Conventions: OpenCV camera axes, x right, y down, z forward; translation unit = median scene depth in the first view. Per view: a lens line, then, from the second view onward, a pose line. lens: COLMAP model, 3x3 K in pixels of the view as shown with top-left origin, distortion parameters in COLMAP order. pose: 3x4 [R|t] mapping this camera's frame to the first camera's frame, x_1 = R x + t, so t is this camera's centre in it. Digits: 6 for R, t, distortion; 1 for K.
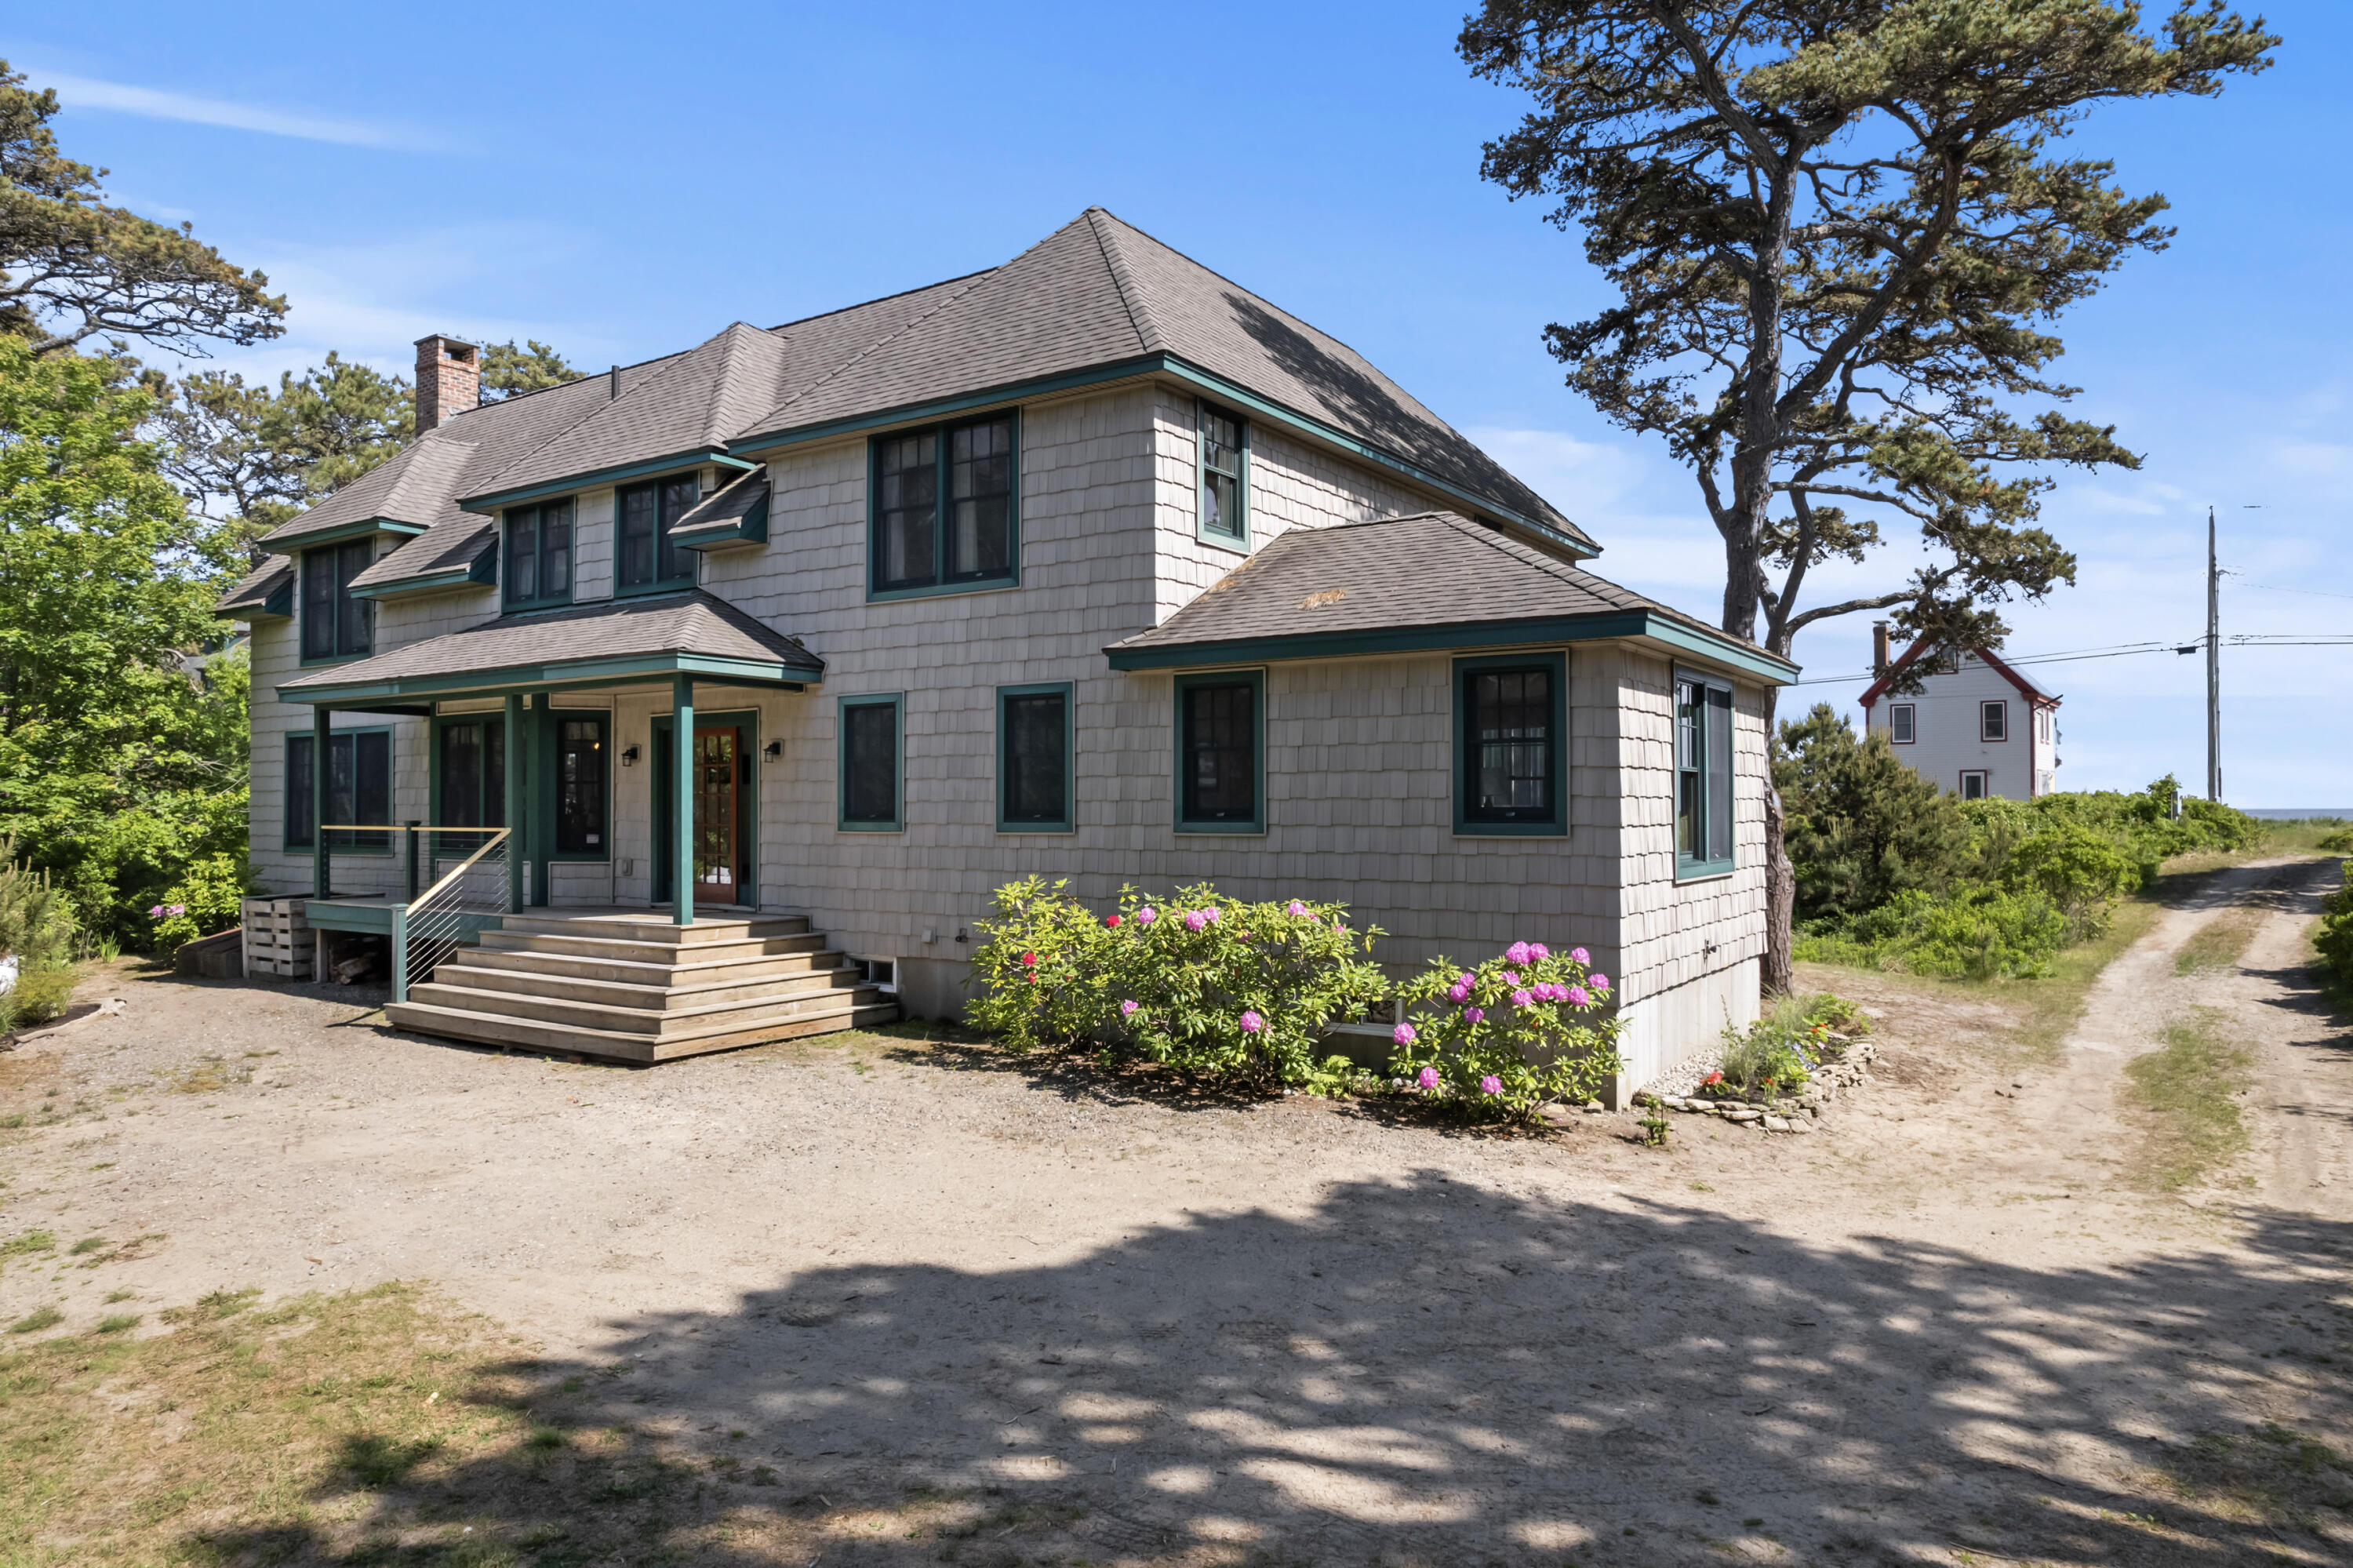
lens RADIAL K [[1513.5, 0, 1176.5], [0, 1513.5, 784.0], [0, 0, 1]] dist [-0.075104, 0.061829]
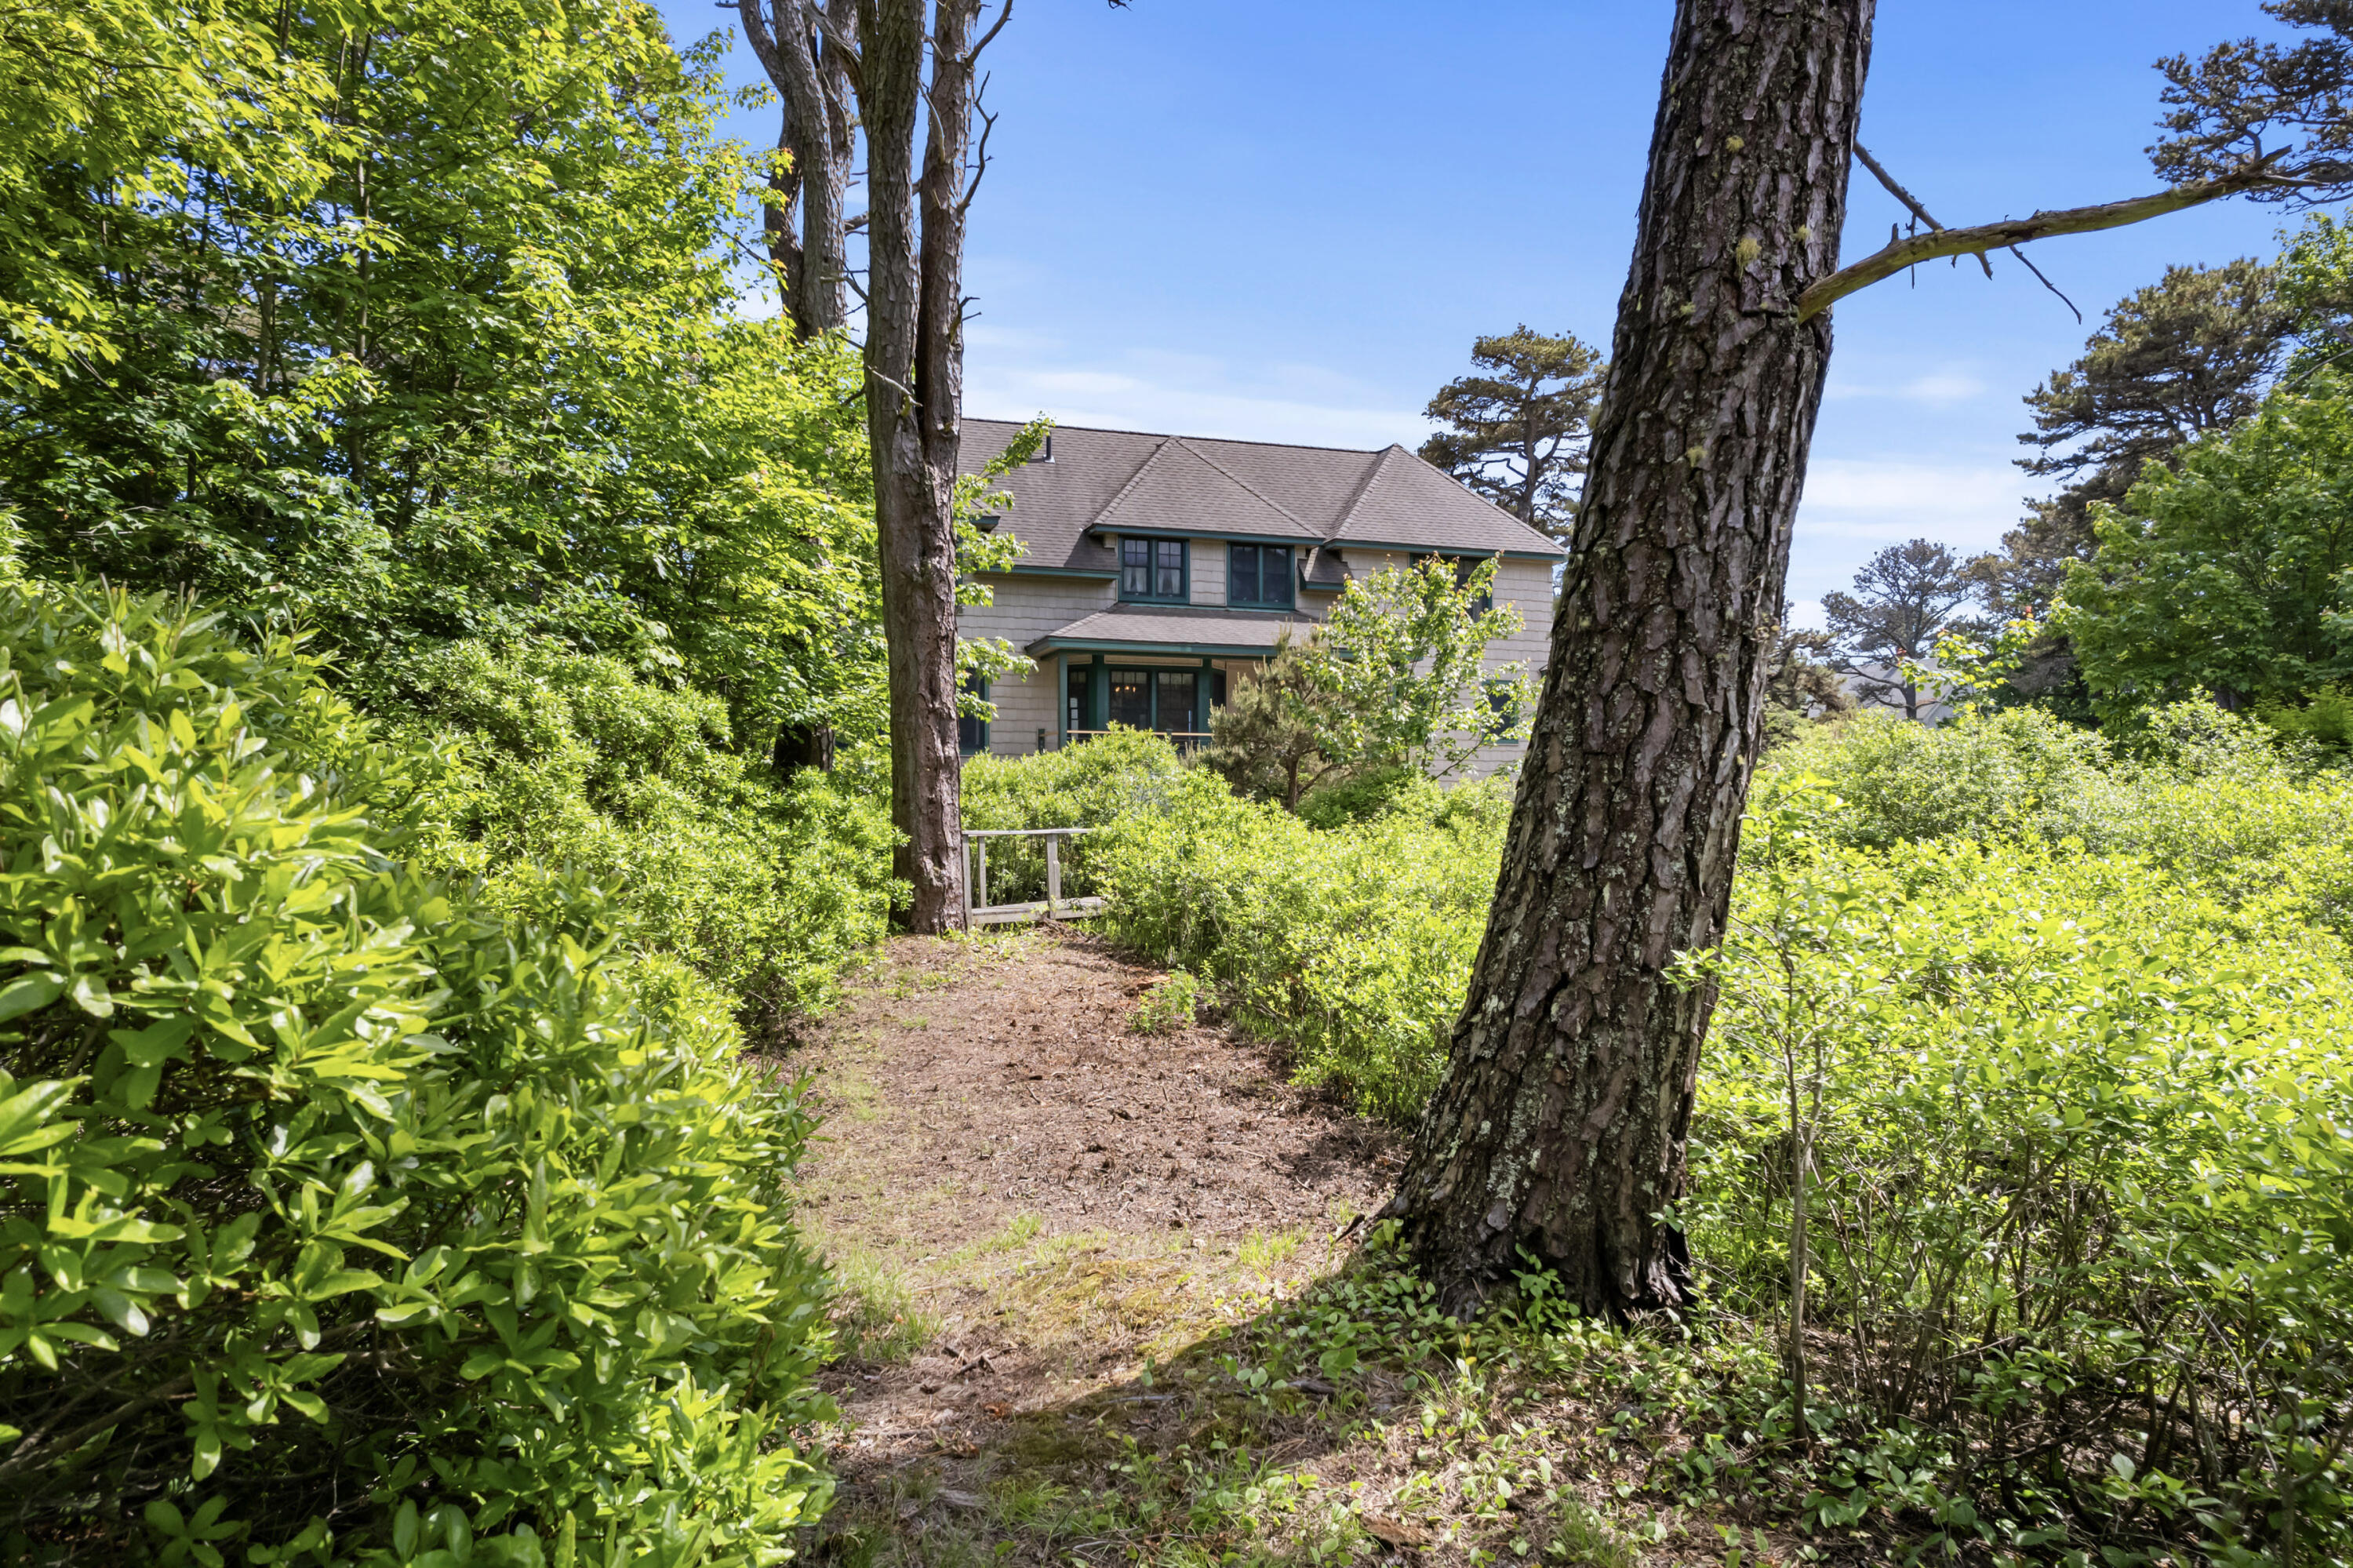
lens RADIAL K [[1513.5, 0, 1176.5], [0, 1513.5, 784.0], [0, 0, 1]] dist [-0.075104, 0.061829]
pose [[0.615927, 0.013651, 0.787685, -1.786393], [-0.013391, 0.999887, -0.006857, 0.091839], [-0.787689, -0.006324, 0.616040, -0.029533]]
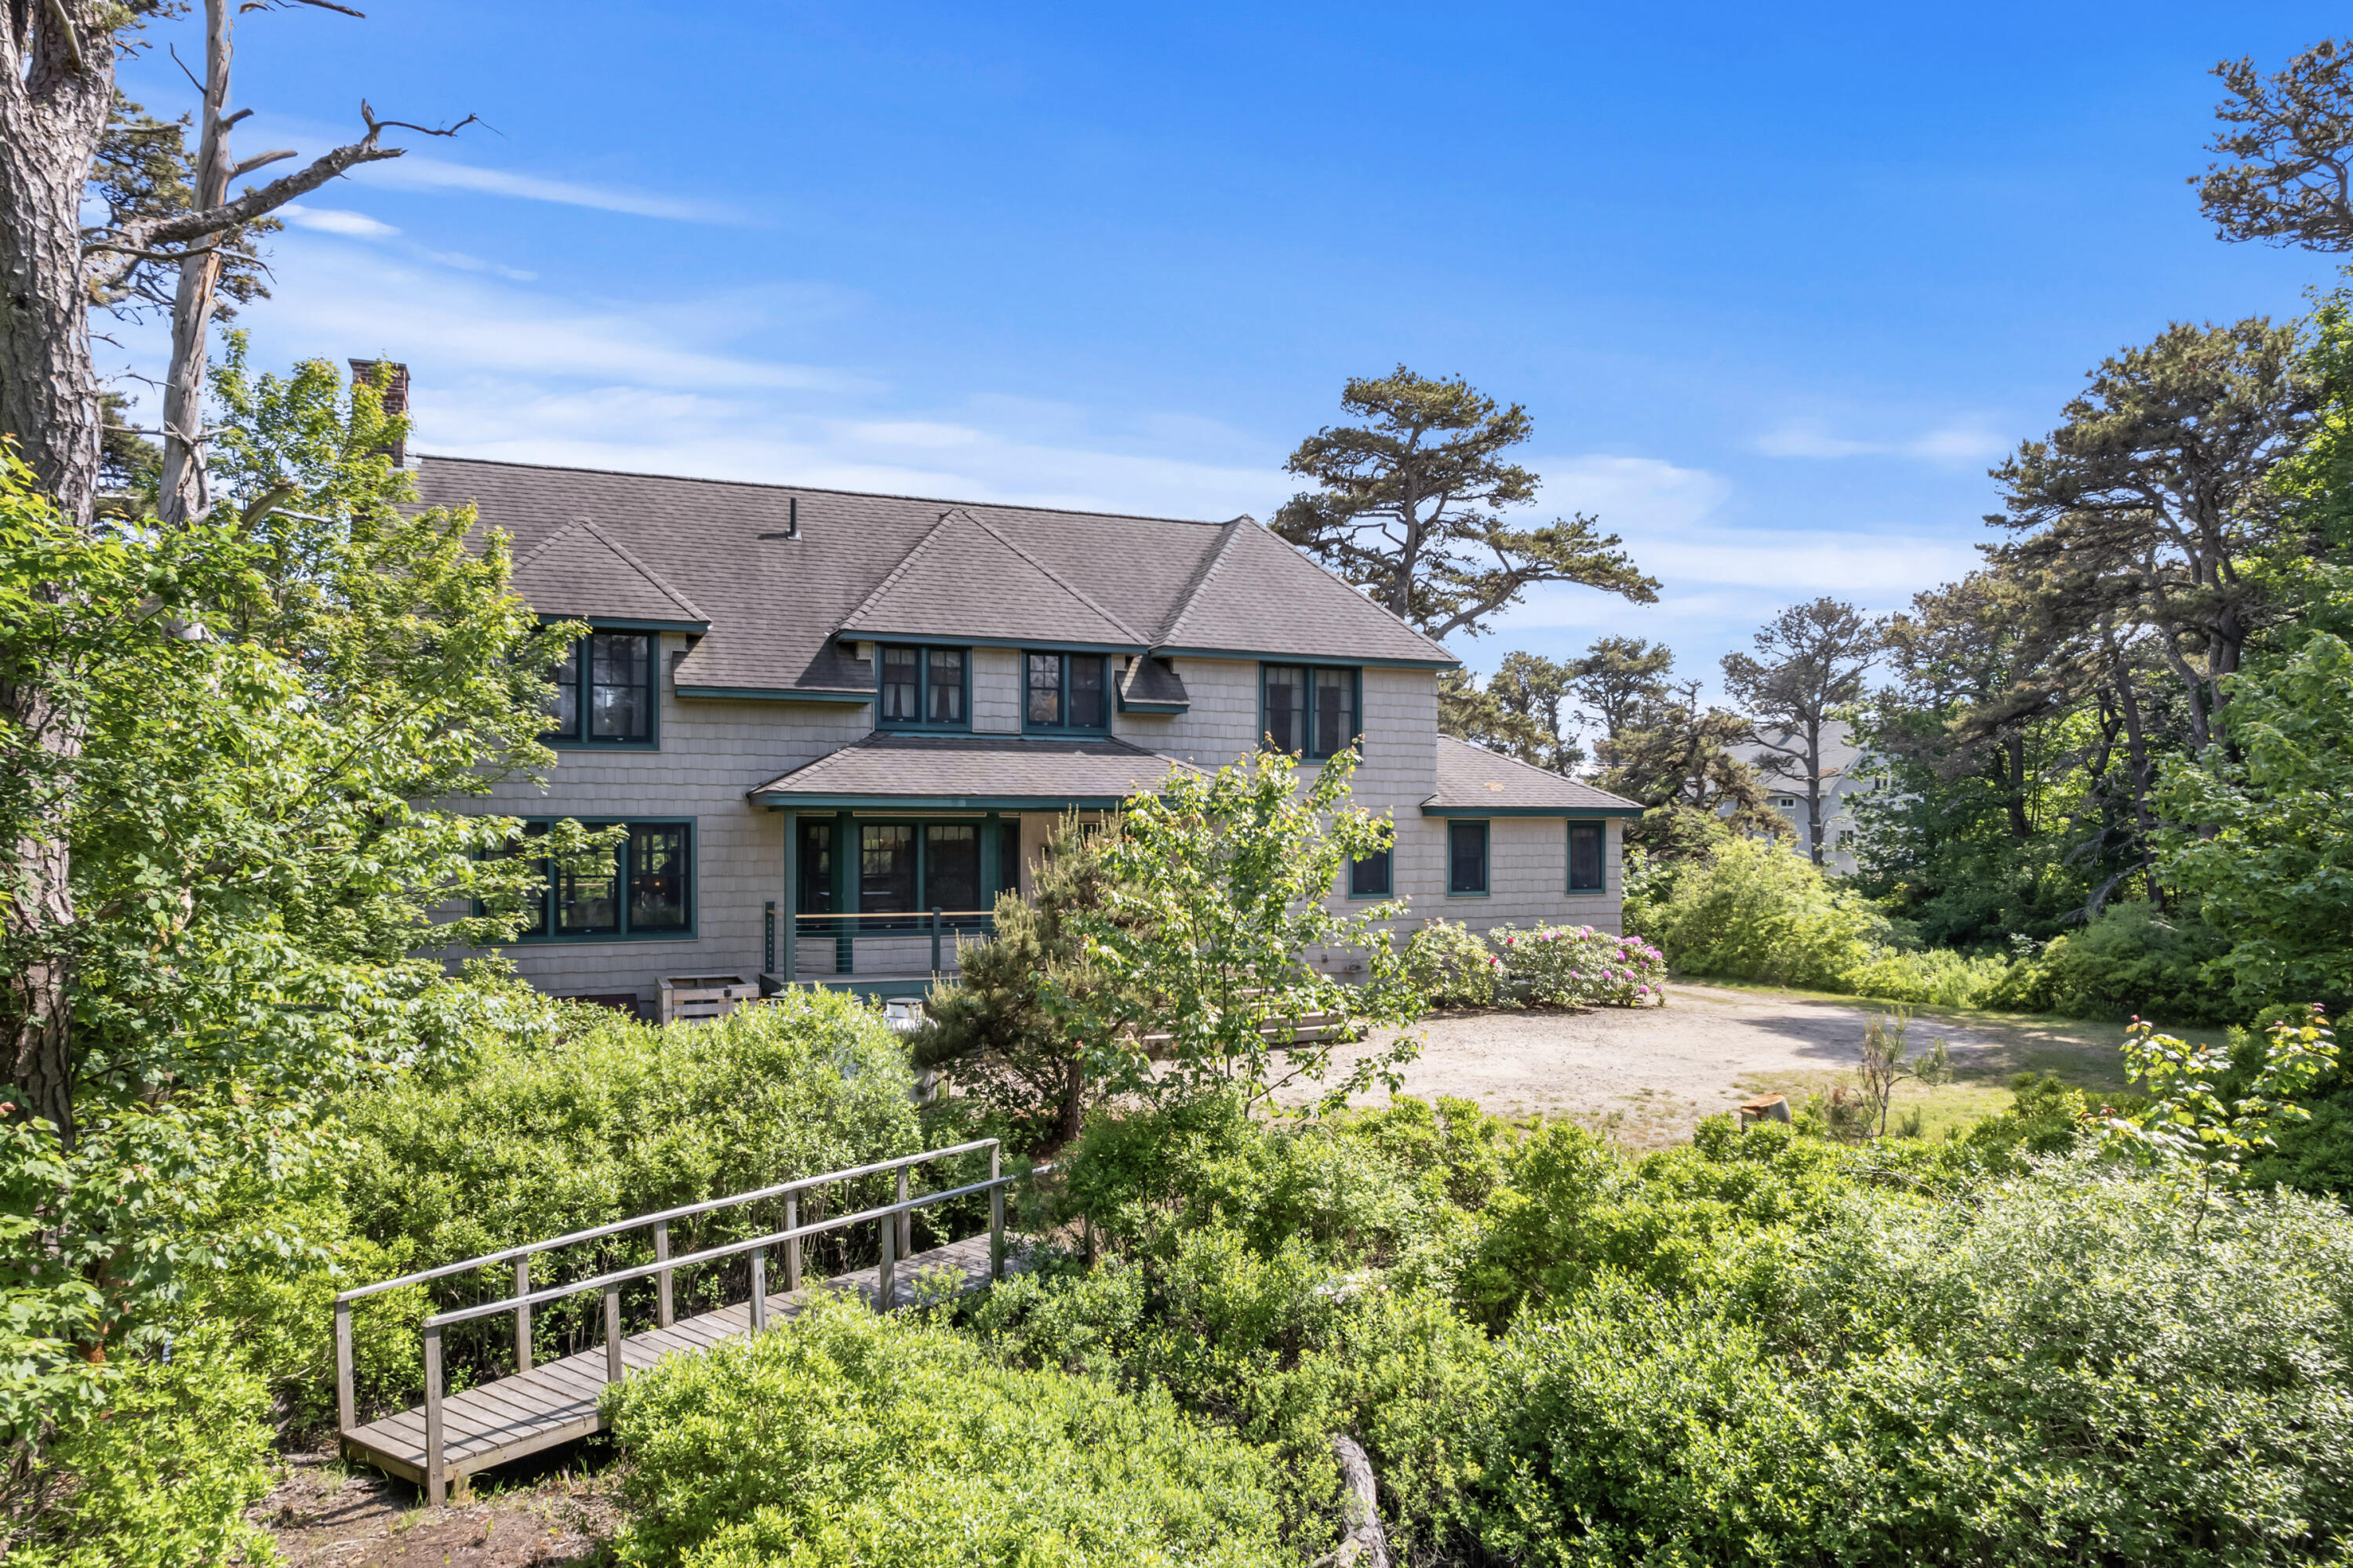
lens RADIAL K [[1525.7, 0, 1170.5], [0, 1525.7, 790.2], [0, 0, 1]] dist [-0.077996, 0.073162]
pose [[0.551536, 0.017608, 0.833965, -1.433549], [-0.018846, 0.999785, -0.008645, -0.066625], [-0.833938, -0.010949, 0.551750, 0.142849]]
